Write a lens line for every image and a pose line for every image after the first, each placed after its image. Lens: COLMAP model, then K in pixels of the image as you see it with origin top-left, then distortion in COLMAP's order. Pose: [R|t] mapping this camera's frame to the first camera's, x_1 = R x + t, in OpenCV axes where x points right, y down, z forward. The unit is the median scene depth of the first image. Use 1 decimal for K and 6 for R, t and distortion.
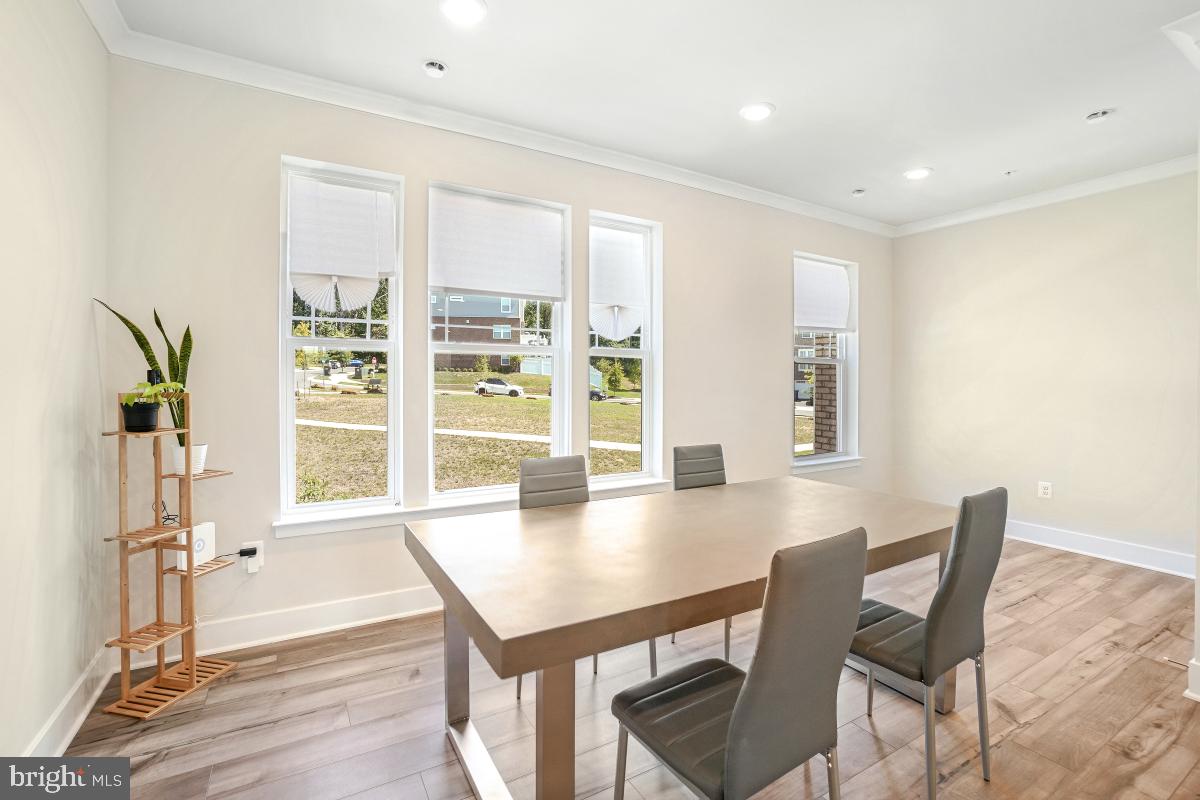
lens RADIAL K [[528.3, 0, 602.6], [0, 528.3, 389.9], [0, 0, 1]] dist [-0.020513, 0.011245]
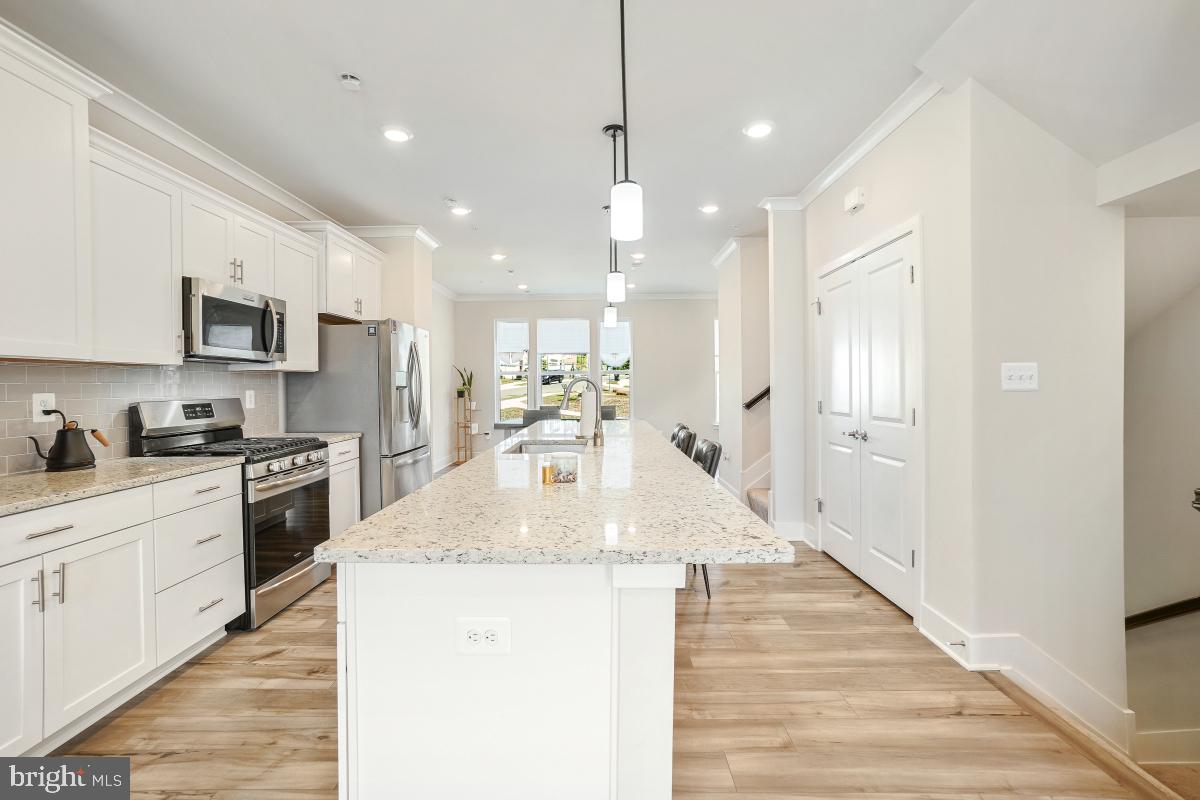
lens RADIAL K [[528.3, 0, 602.6], [0, 528.3, 389.9], [0, 0, 1]] dist [-0.020513, 0.011245]
pose [[0.860054, -0.003063, -0.510193, 1.504165], [0.000726, 0.999988, -0.004780, 0.027270], [0.510202, 0.003740, 0.860047, -1.373027]]
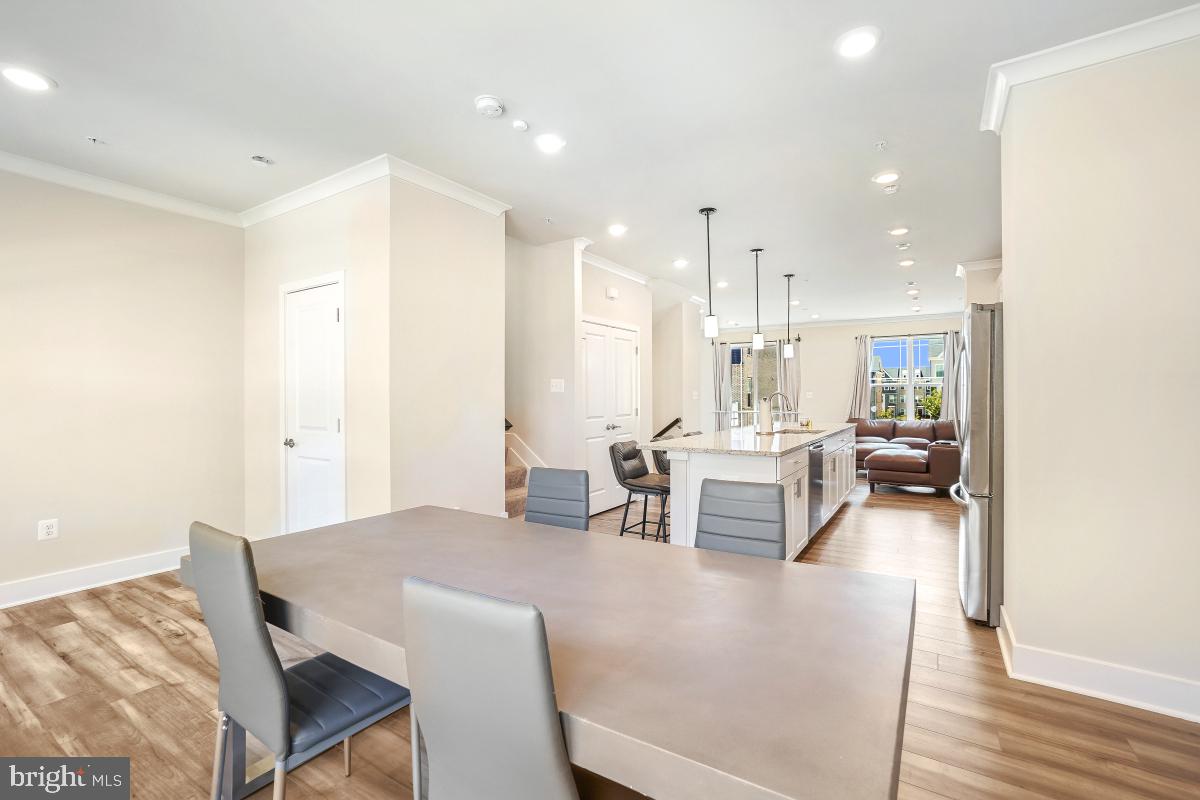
lens RADIAL K [[528.3, 0, 602.6], [0, 528.3, 389.9], [0, 0, 1]] dist [-0.020513, 0.011245]
pose [[-0.445021, 0.013787, 0.895414, -0.368953], [0.017813, 0.999820, -0.006541, -0.007081], [-0.895343, 0.013039, -0.445186, 0.796681]]
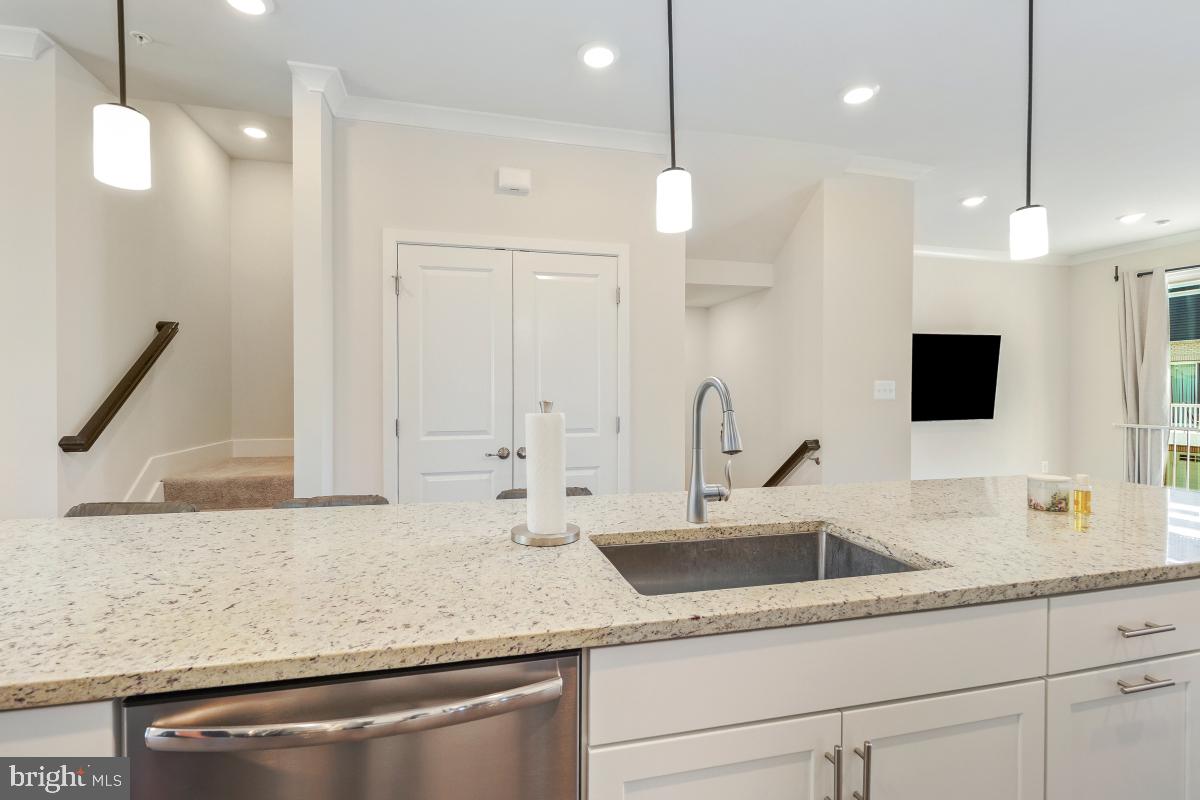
lens RADIAL K [[547.8, 0, 596.5], [0, 547.8, 395.9], [0, 0, 1]] dist [-0.003499, -0.001166]
pose [[0.288272, -0.006071, 0.957529, 0.470984], [0.014878, 0.999888, 0.001861, 0.012755], [-0.957433, 0.013710, 0.288330, -0.556947]]
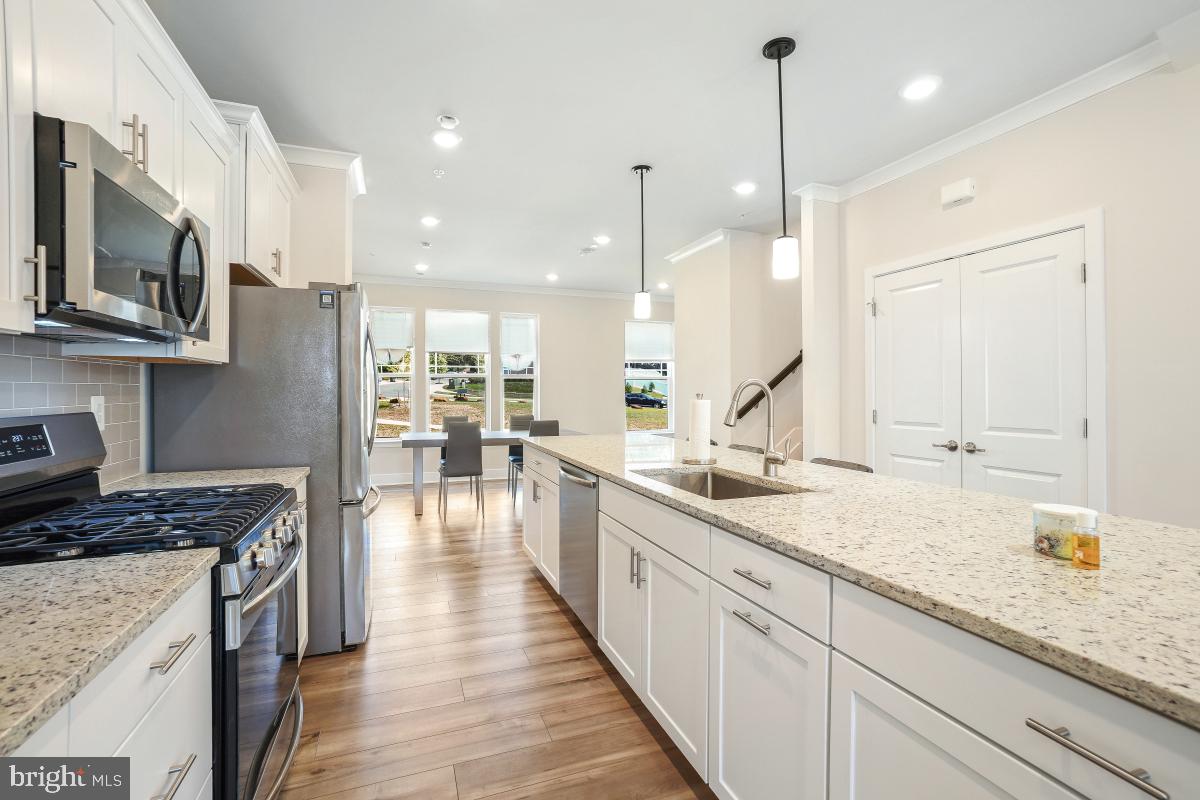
lens RADIAL K [[528.3, 0, 602.6], [0, 528.3, 389.9], [0, 0, 1]] dist [-0.020513, 0.011245]
pose [[0.986227, -0.002577, -0.165380, 0.871064], [-0.000330, 0.999846, -0.017549, 0.024860], [0.165399, 0.017361, 0.986074, -1.257741]]
